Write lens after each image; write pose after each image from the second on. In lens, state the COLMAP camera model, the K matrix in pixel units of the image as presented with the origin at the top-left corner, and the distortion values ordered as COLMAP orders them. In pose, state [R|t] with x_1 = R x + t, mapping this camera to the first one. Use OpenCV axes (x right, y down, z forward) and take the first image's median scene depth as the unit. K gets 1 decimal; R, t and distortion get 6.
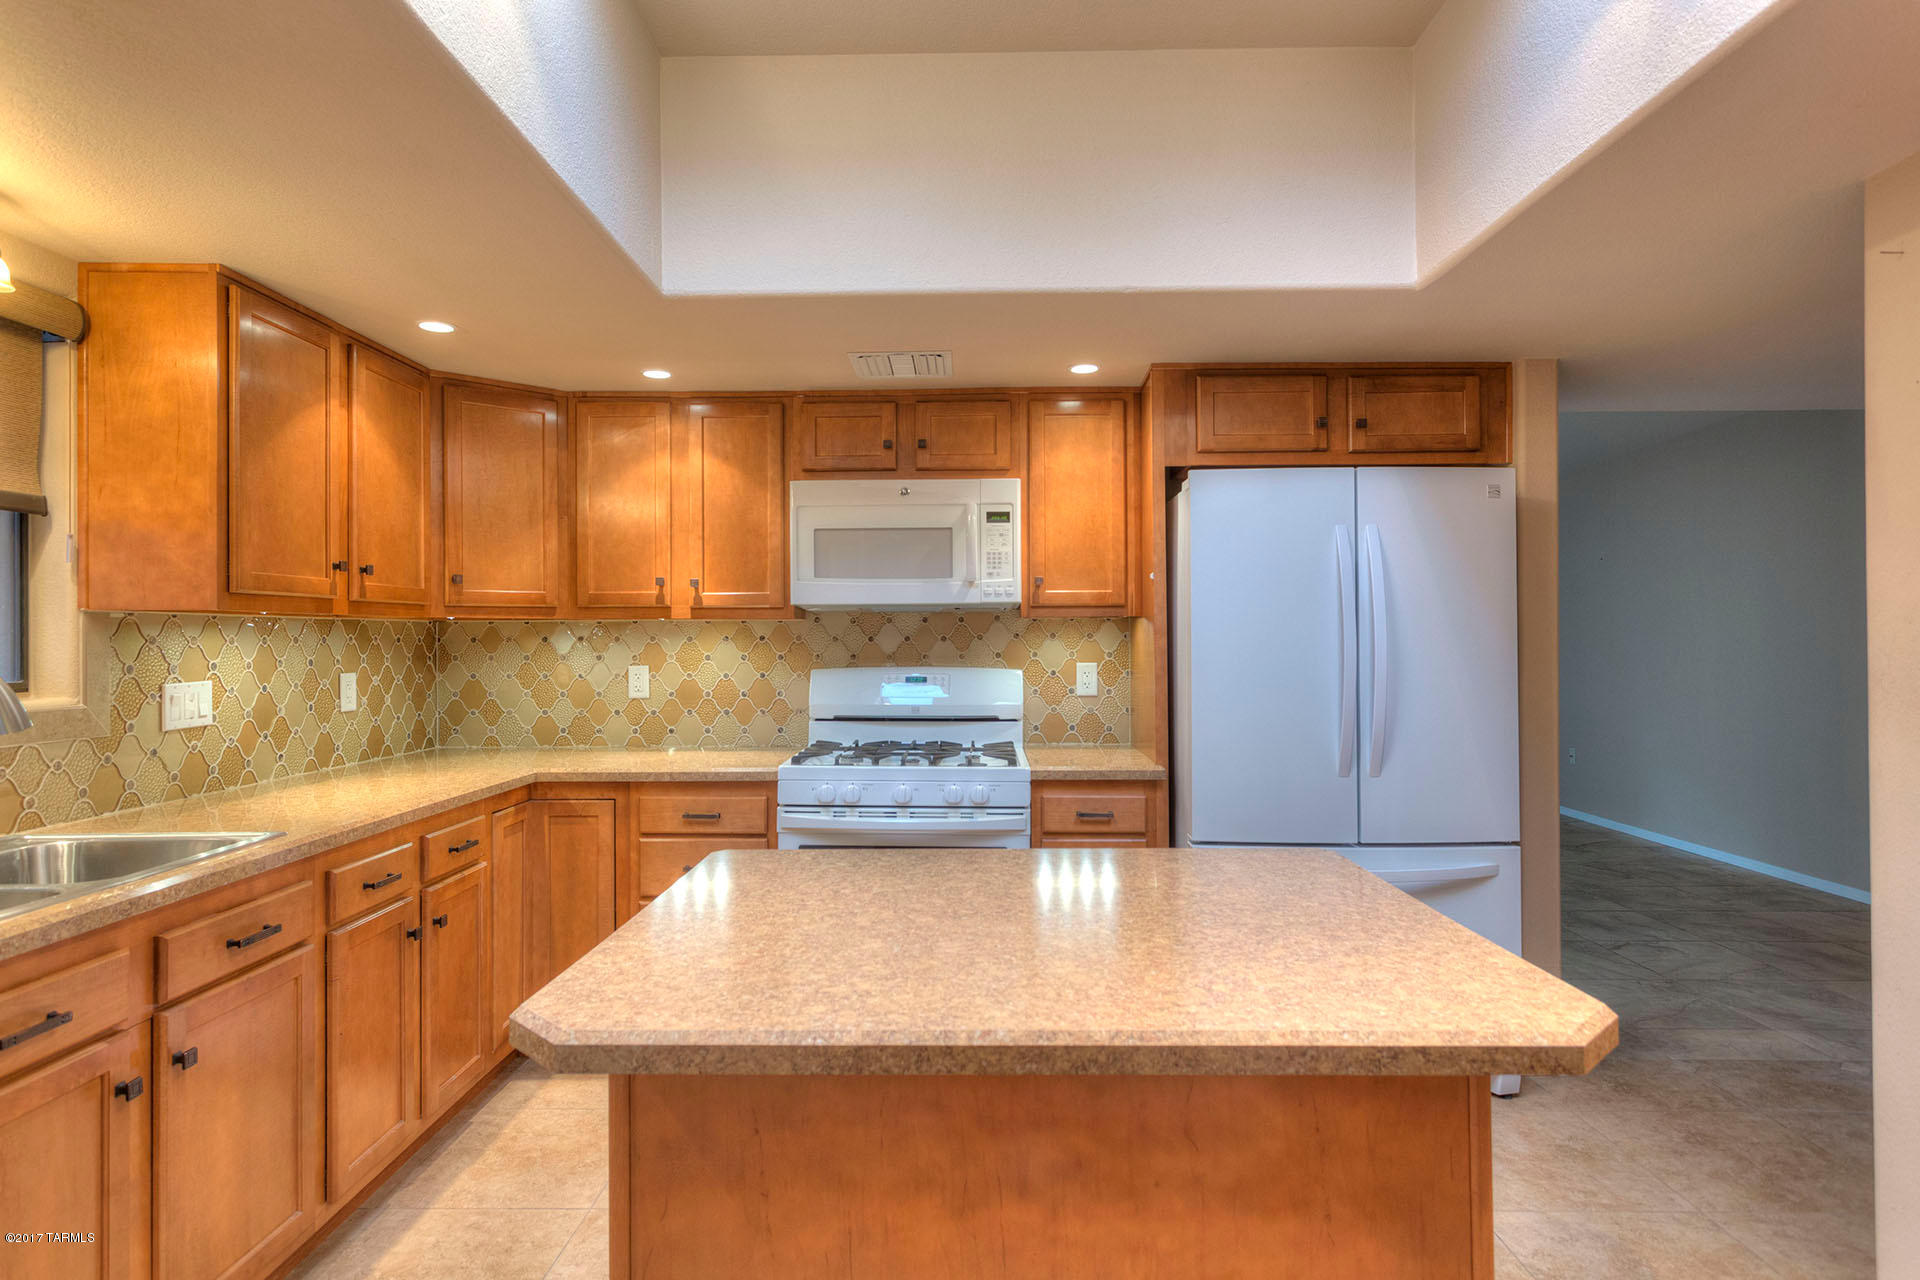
lens RADIAL K [[1034.9, 0, 959.2], [0, 1034.9, 627.9], [0, 0, 1]] dist [0.002060, 0.001073]
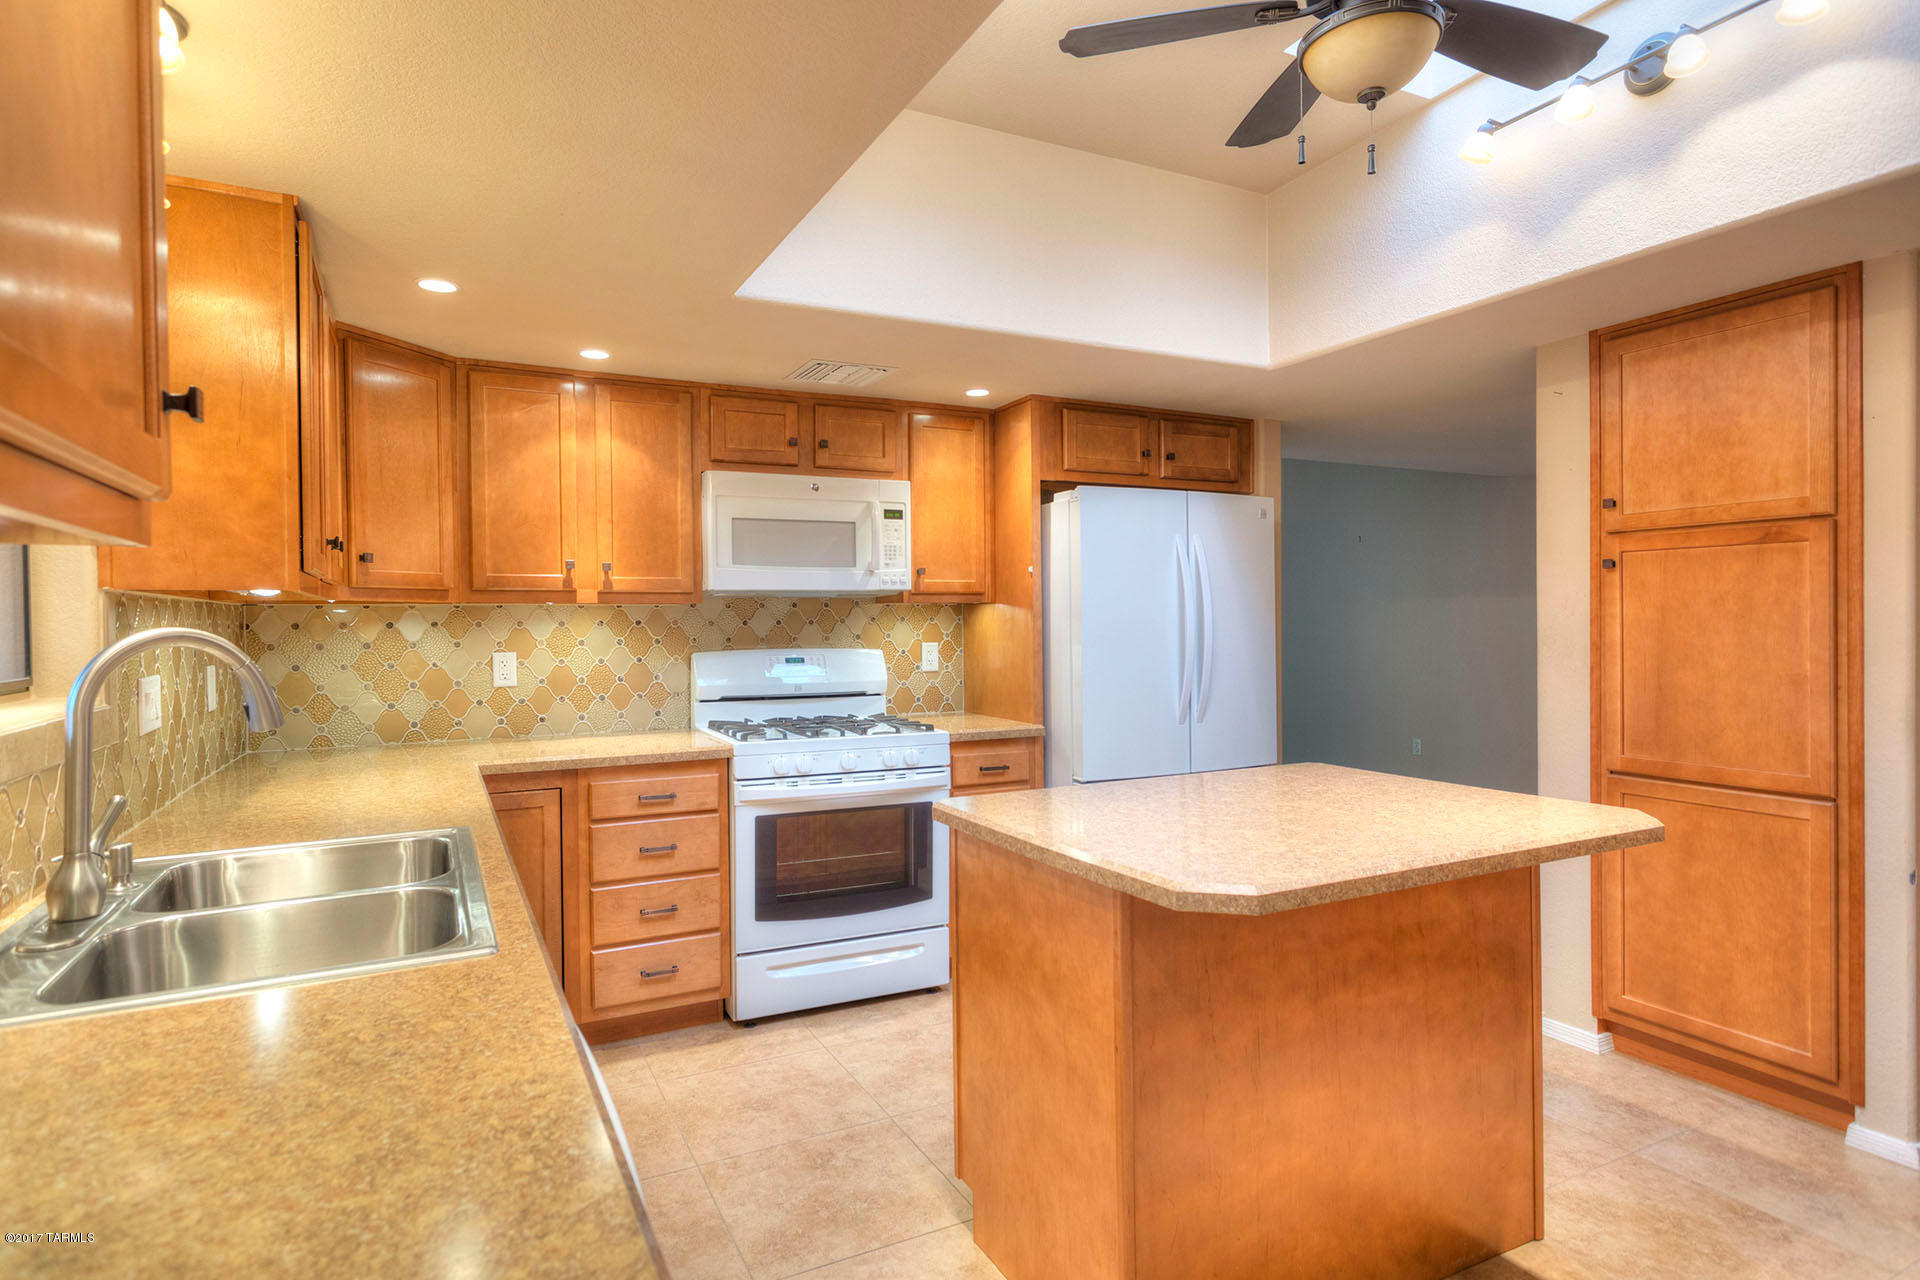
lens RADIAL K [[1022.7, 0, 946.6], [0, 1022.7, 628.4], [0, 0, 1]] dist [0.000496, 0.000848]
pose [[0.885589, -0.007488, 0.464410, -0.428834], [0.001228, 0.999904, 0.013781, 0.002364], [-0.464469, -0.011634, 0.885513, -0.018704]]
